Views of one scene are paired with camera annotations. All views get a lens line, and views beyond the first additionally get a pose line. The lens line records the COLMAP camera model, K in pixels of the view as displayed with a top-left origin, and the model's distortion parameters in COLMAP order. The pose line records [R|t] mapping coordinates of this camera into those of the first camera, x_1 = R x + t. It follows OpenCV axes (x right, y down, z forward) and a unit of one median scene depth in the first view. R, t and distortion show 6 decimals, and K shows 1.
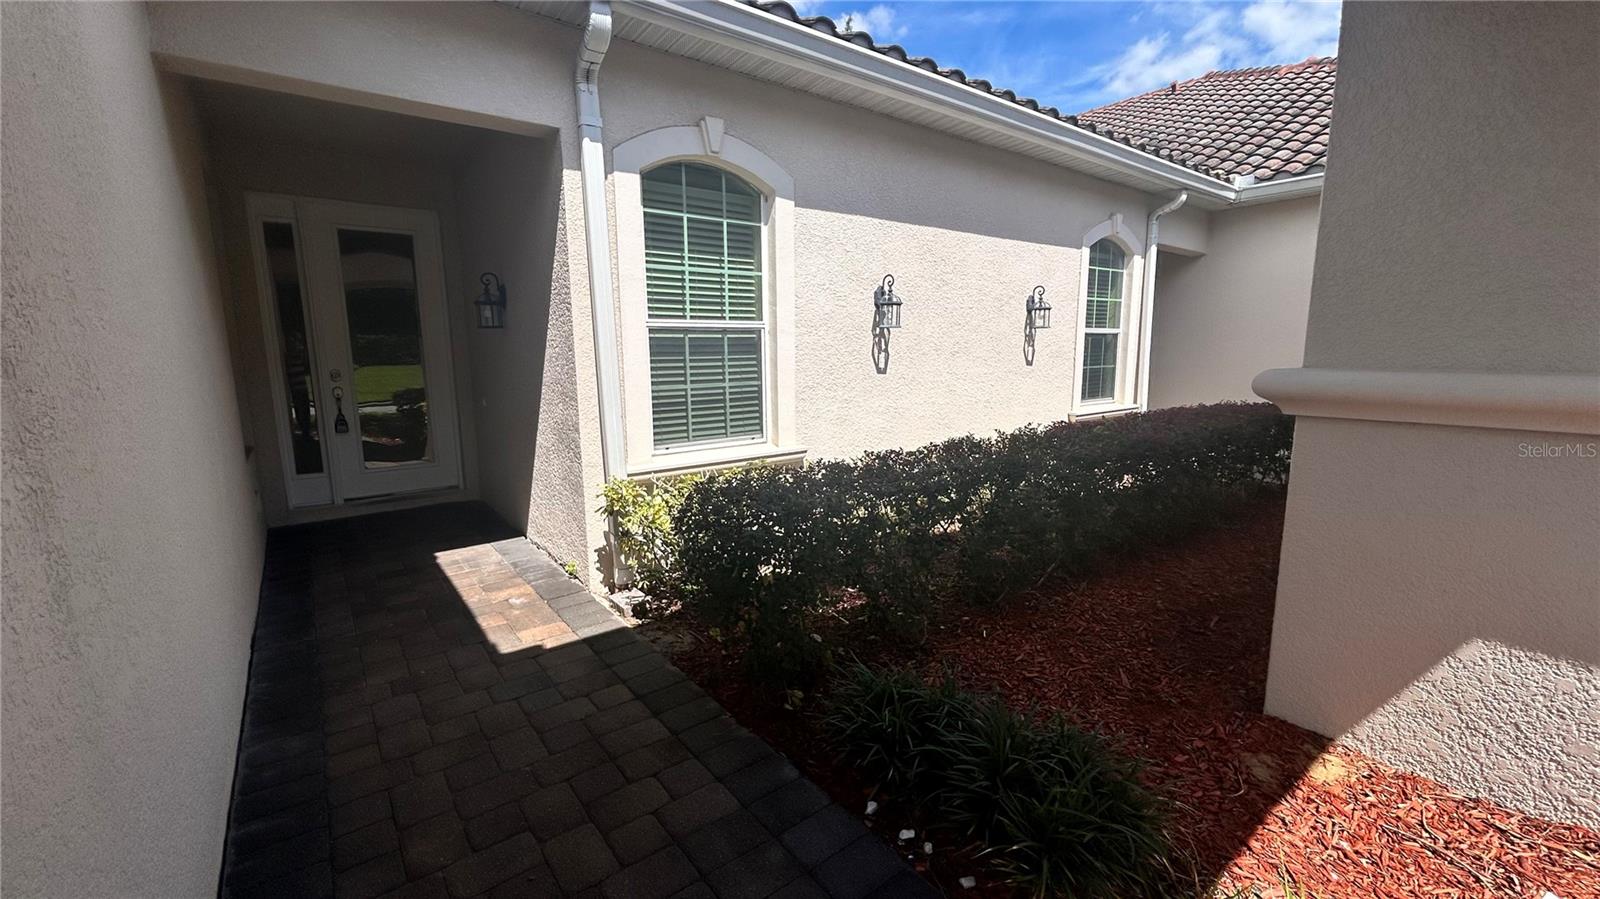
lens RADIAL K [[649.6, 0, 800.0], [0, 649.6, 449.5], [0, 0, 1]] dist [0.000290, 0.000201]
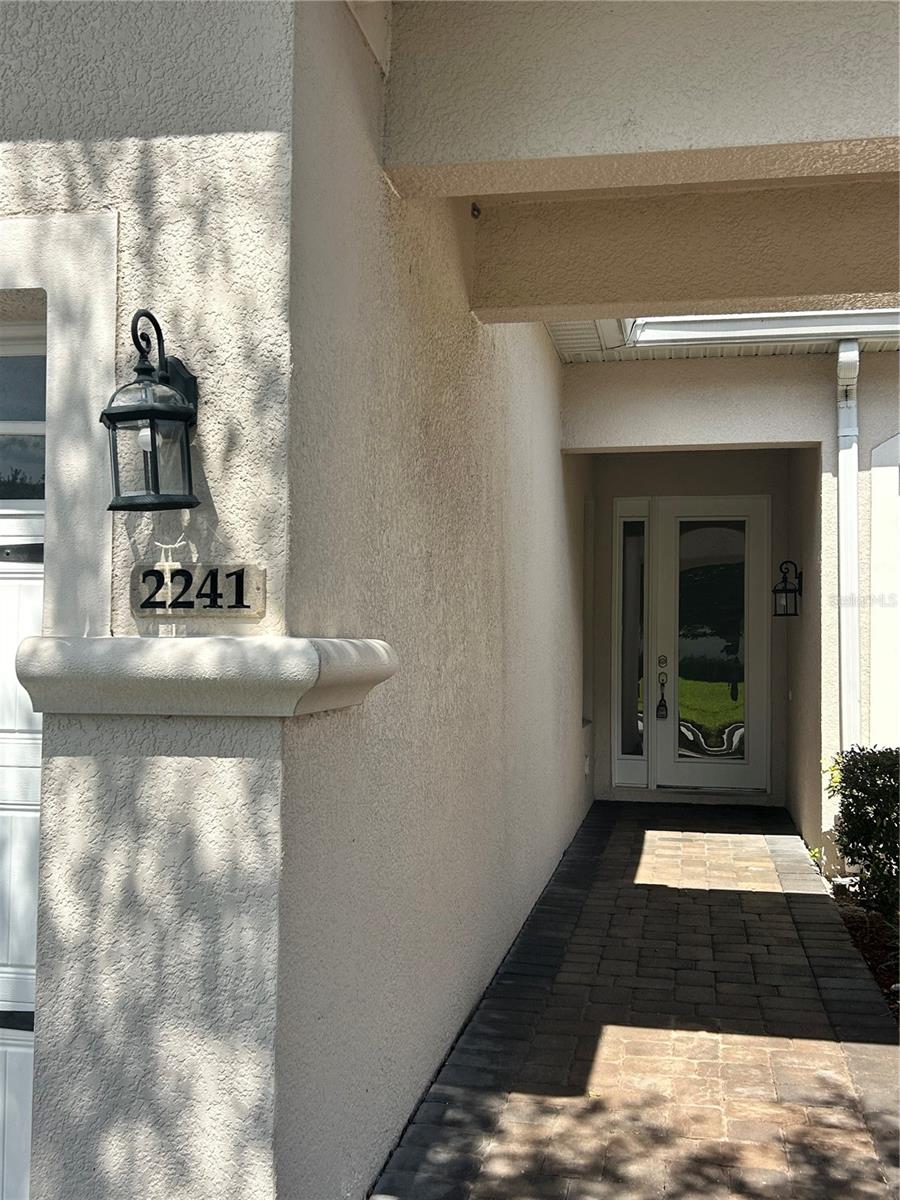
lens RADIAL K [[1227.2, 0, 450.0], [0, 1227.2, 600.0], [0, 0, 1]] dist [0.001052, 0.002285]
pose [[0.661178, -0.011554, -0.750140, 0.628969], [-0.132347, 0.982404, -0.131784, 0.110578], [0.738463, 0.186411, 0.648015, -0.632928]]
